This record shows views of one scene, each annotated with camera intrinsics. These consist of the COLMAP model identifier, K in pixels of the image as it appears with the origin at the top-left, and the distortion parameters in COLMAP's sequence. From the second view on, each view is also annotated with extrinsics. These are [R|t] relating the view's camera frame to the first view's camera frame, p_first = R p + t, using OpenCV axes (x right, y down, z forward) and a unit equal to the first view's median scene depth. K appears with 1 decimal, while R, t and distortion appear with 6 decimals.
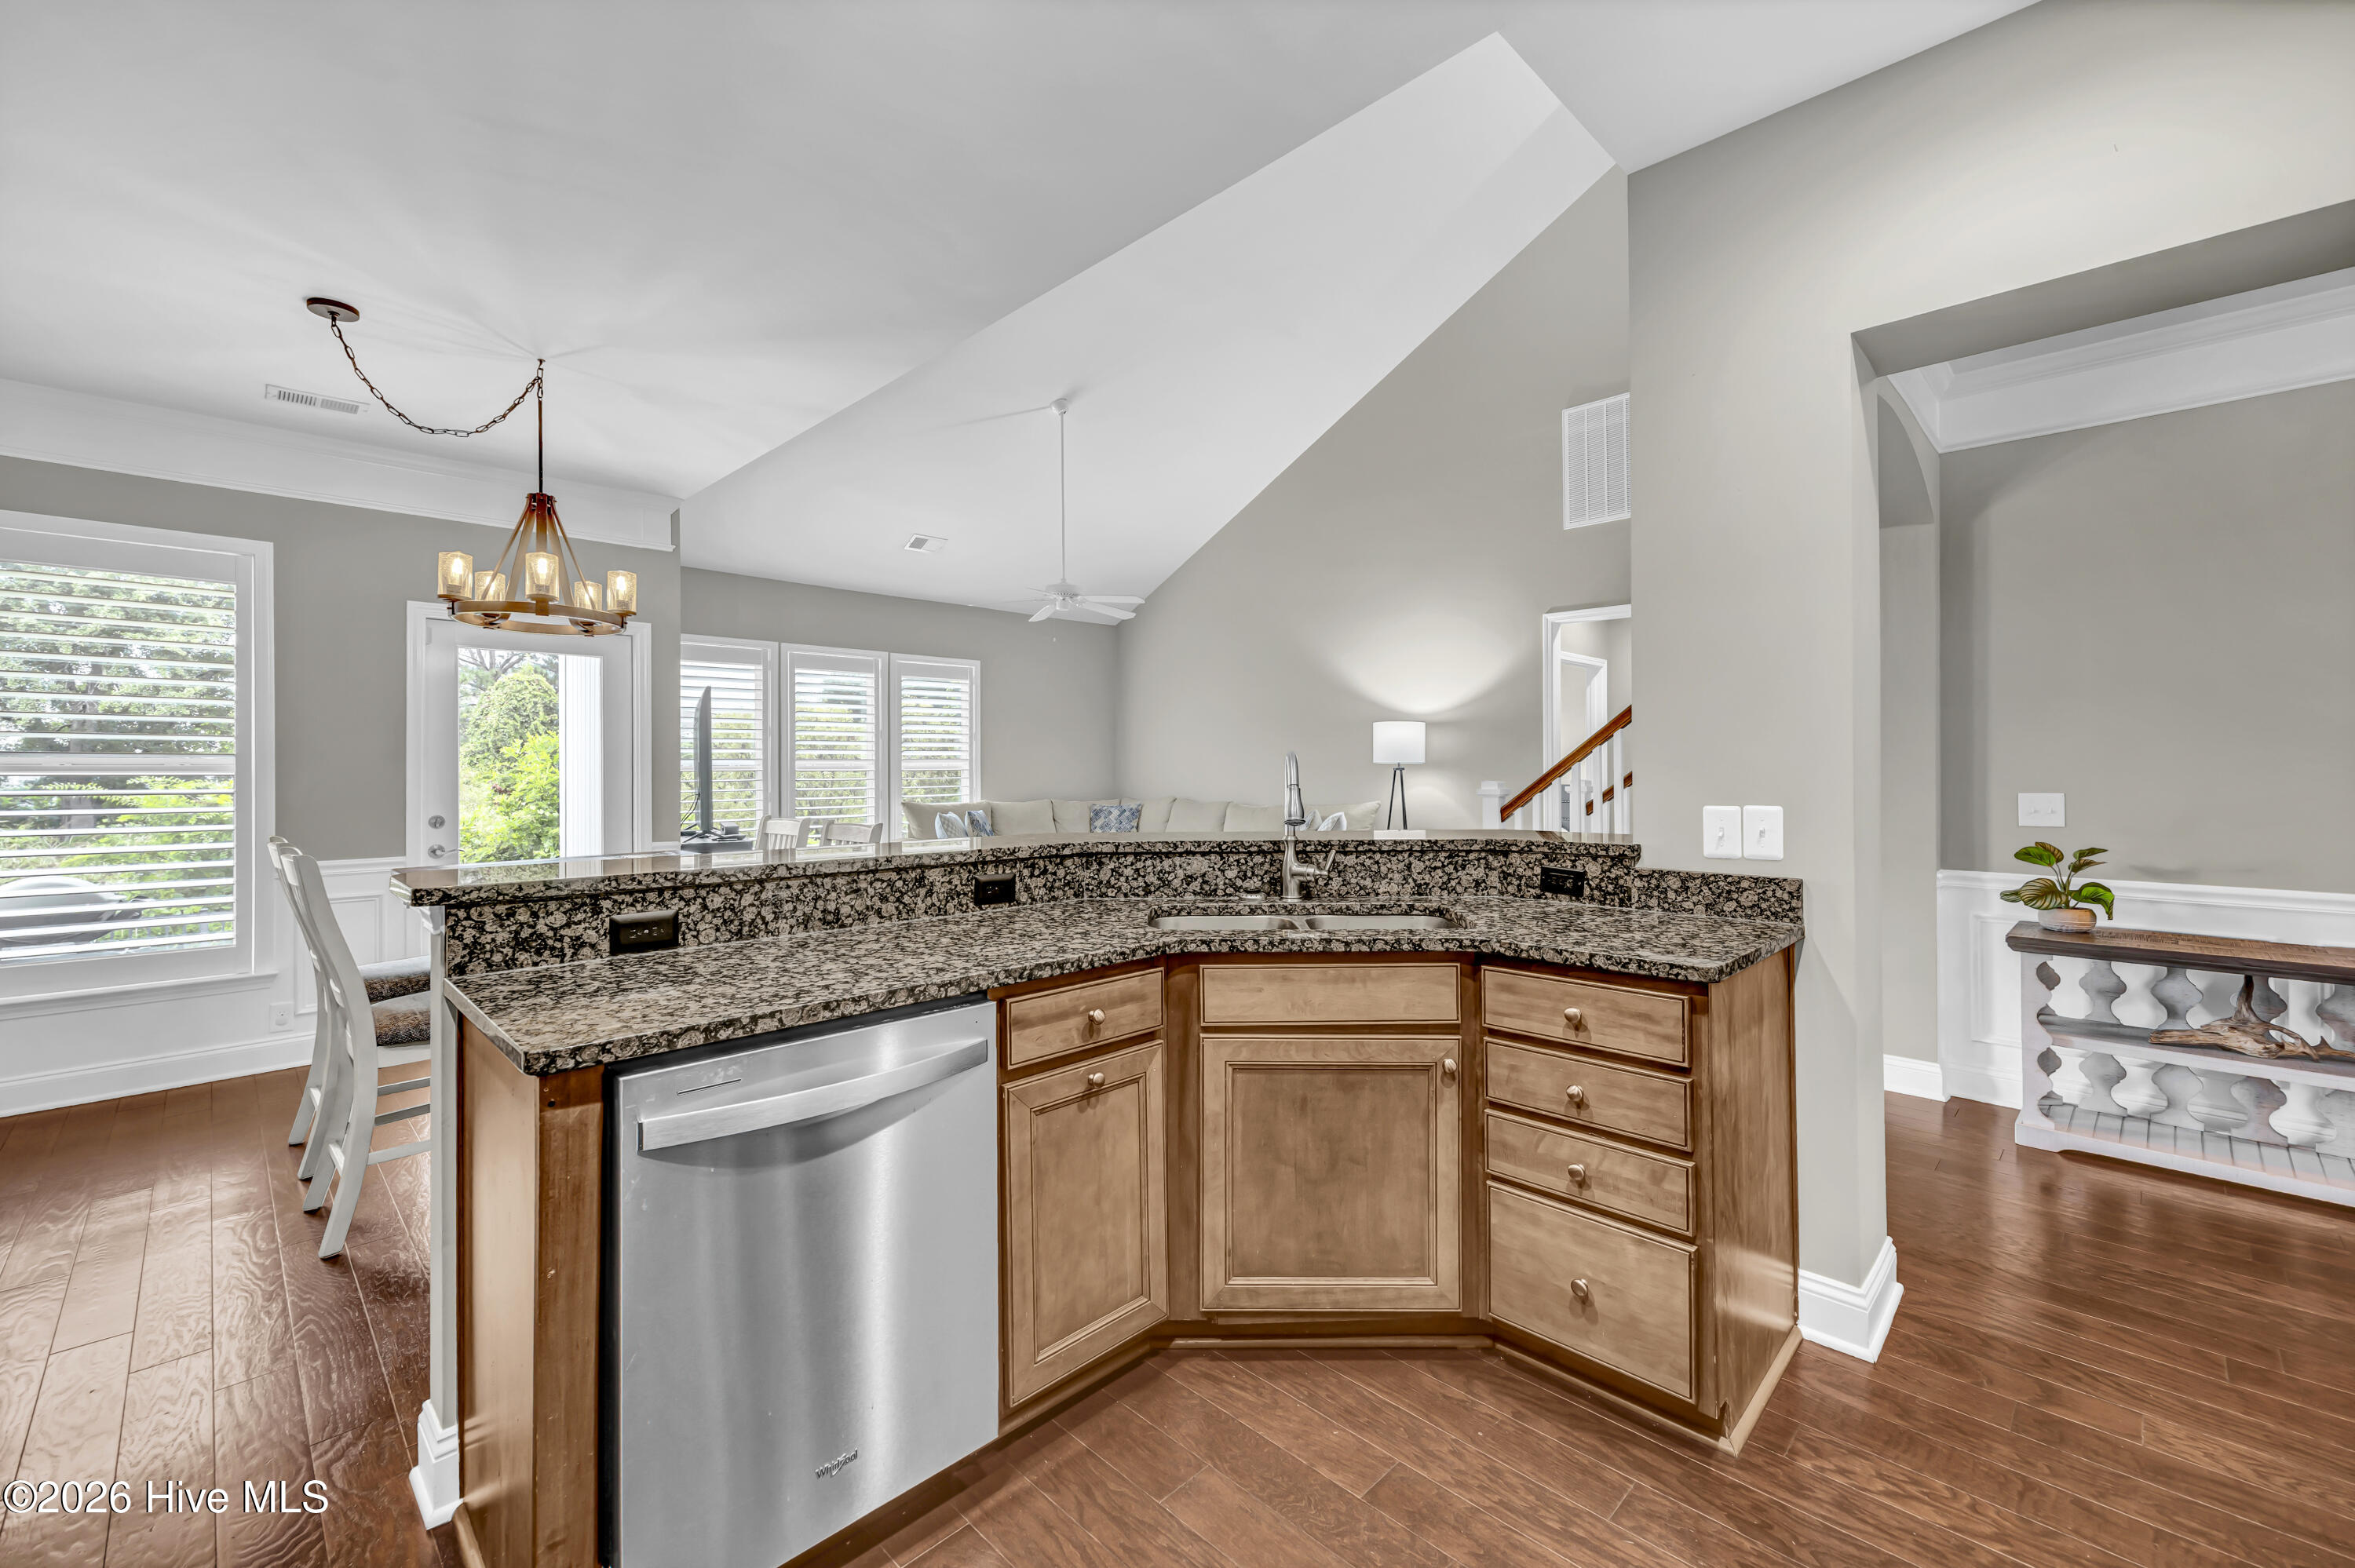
lens RADIAL K [[928.0, 0, 1179.8], [0, 928.0, 770.9], [0, 0, 1]] dist [0.000320, -0.000312]
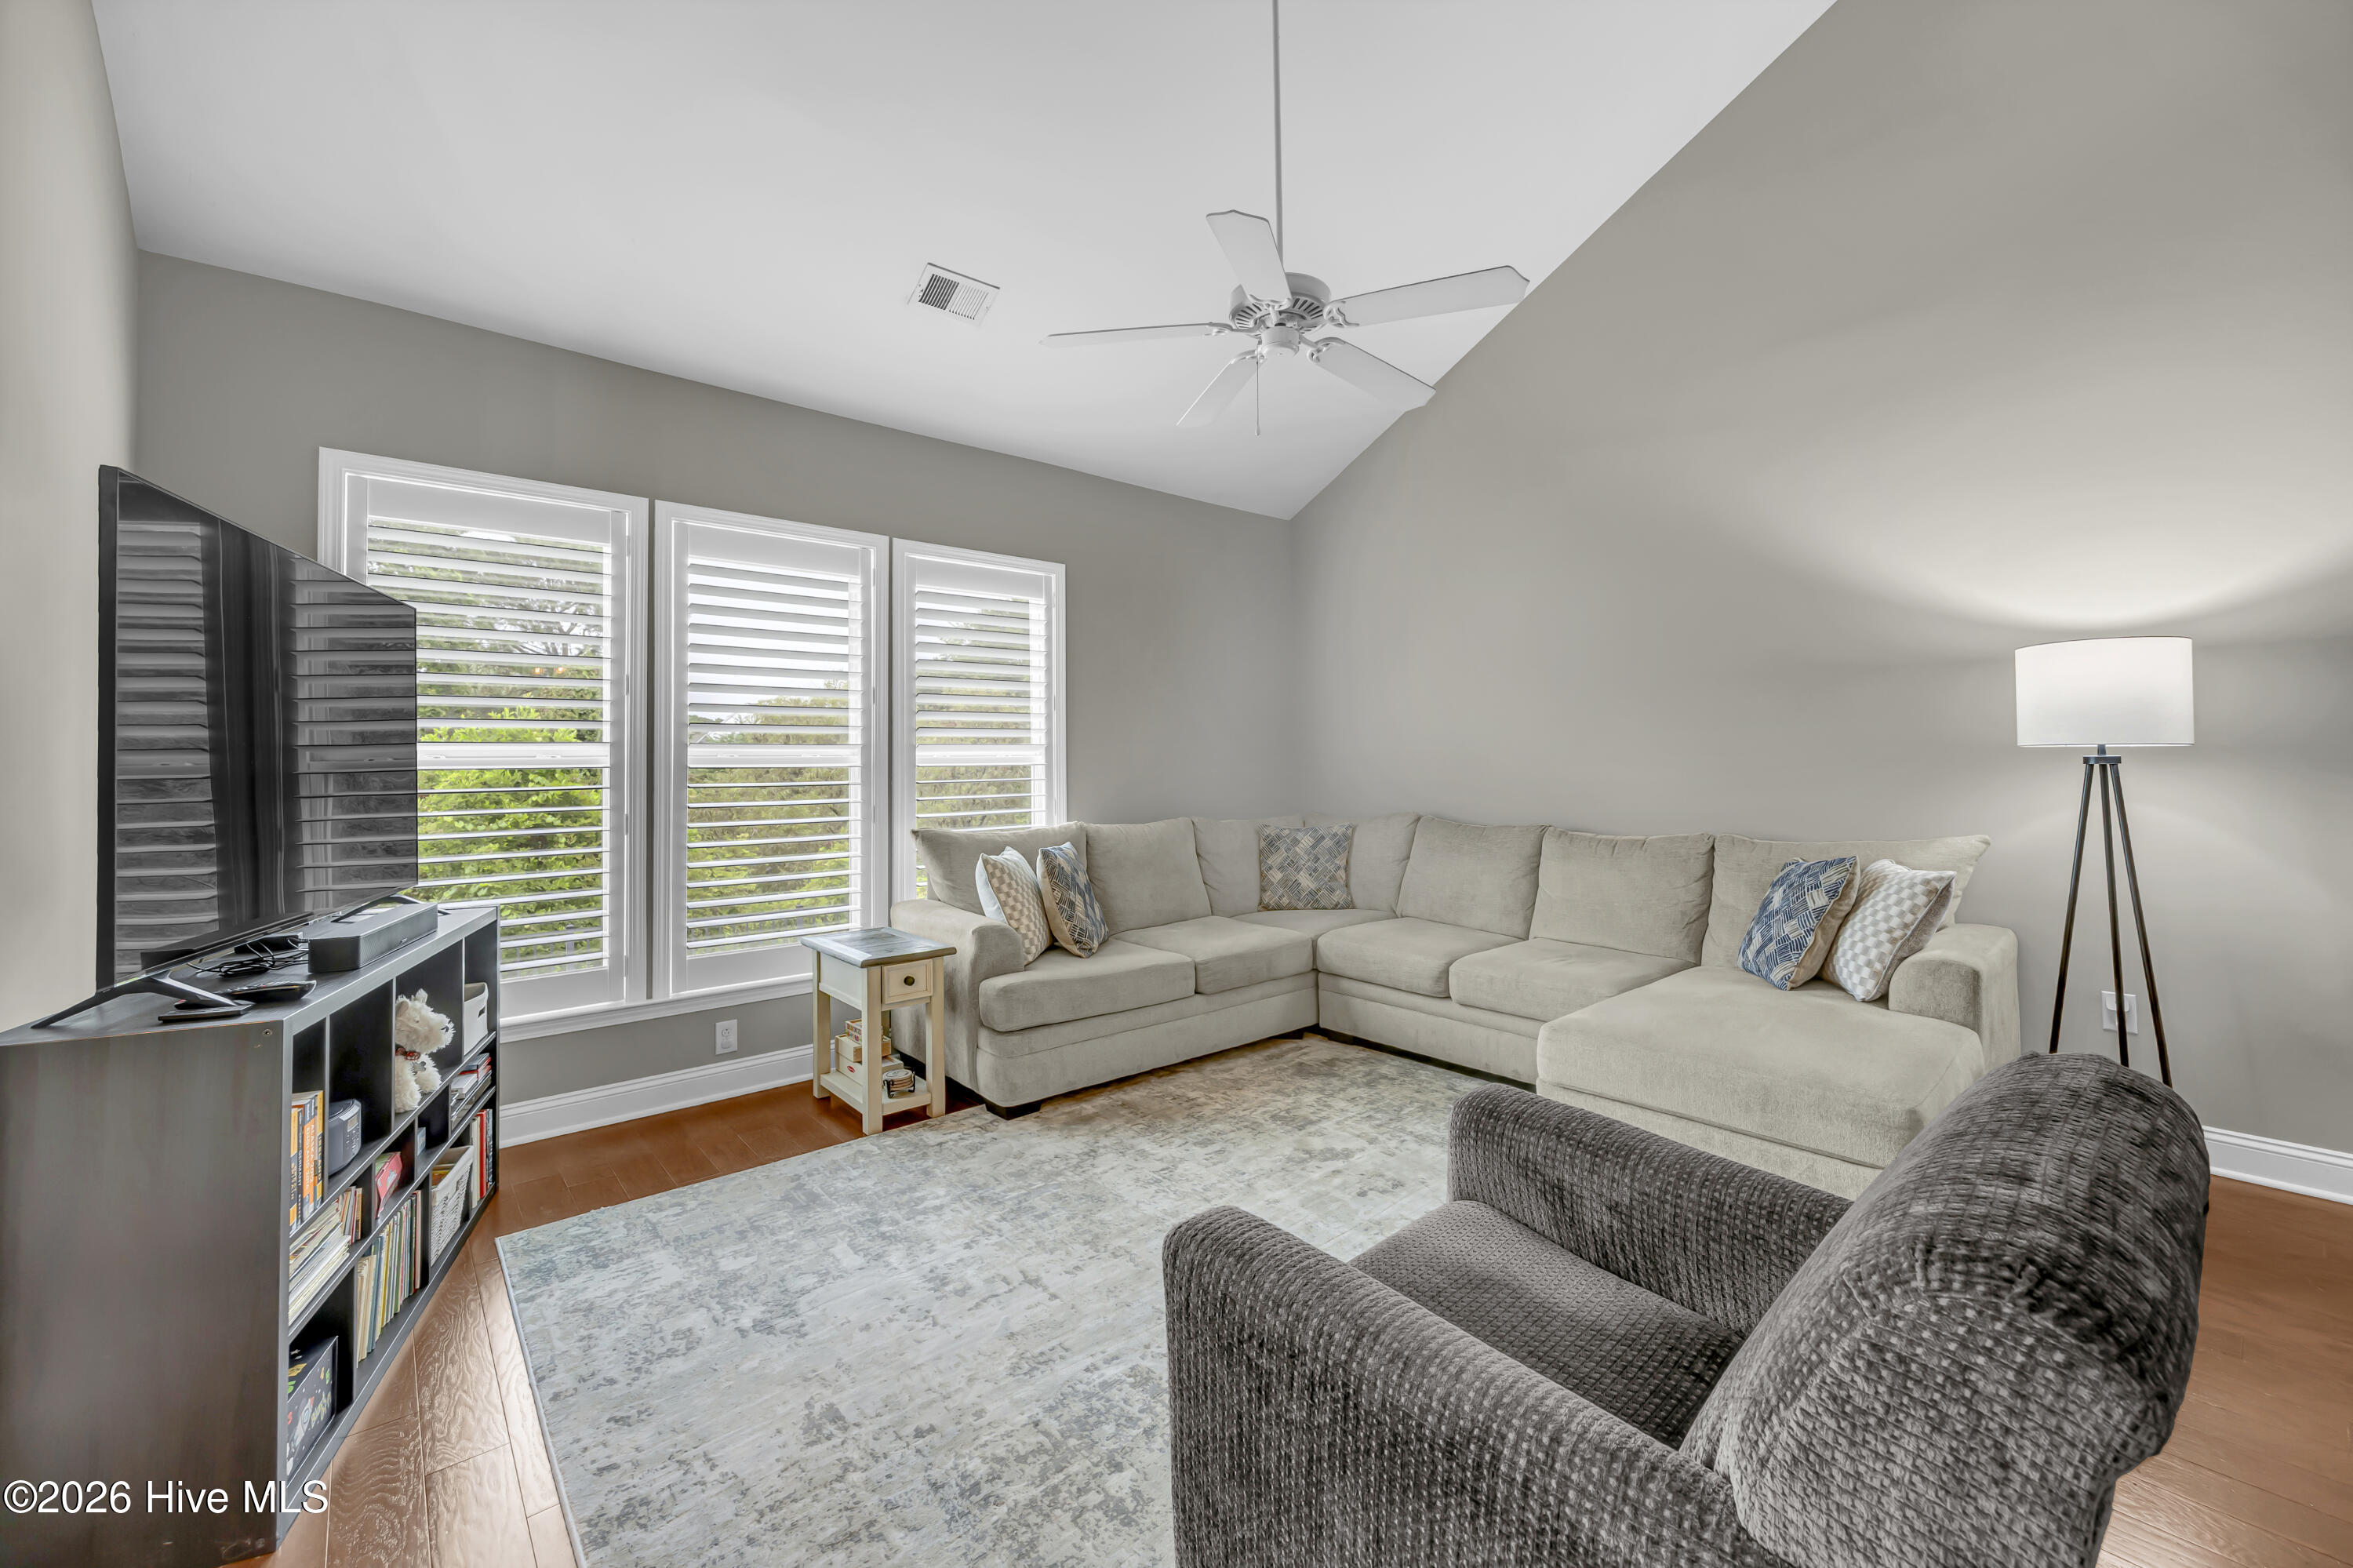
lens RADIAL K [[927.4, 0, 1173.3], [0, 927.4, 770.5], [0, 0, 1]] dist [0.000320, -0.000312]
pose [[0.996512, -0.001698, -0.083433, -0.115342], [0.002160, 0.999983, 0.005450, -0.000447], [0.083422, -0.005611, 0.996499, 0.502657]]
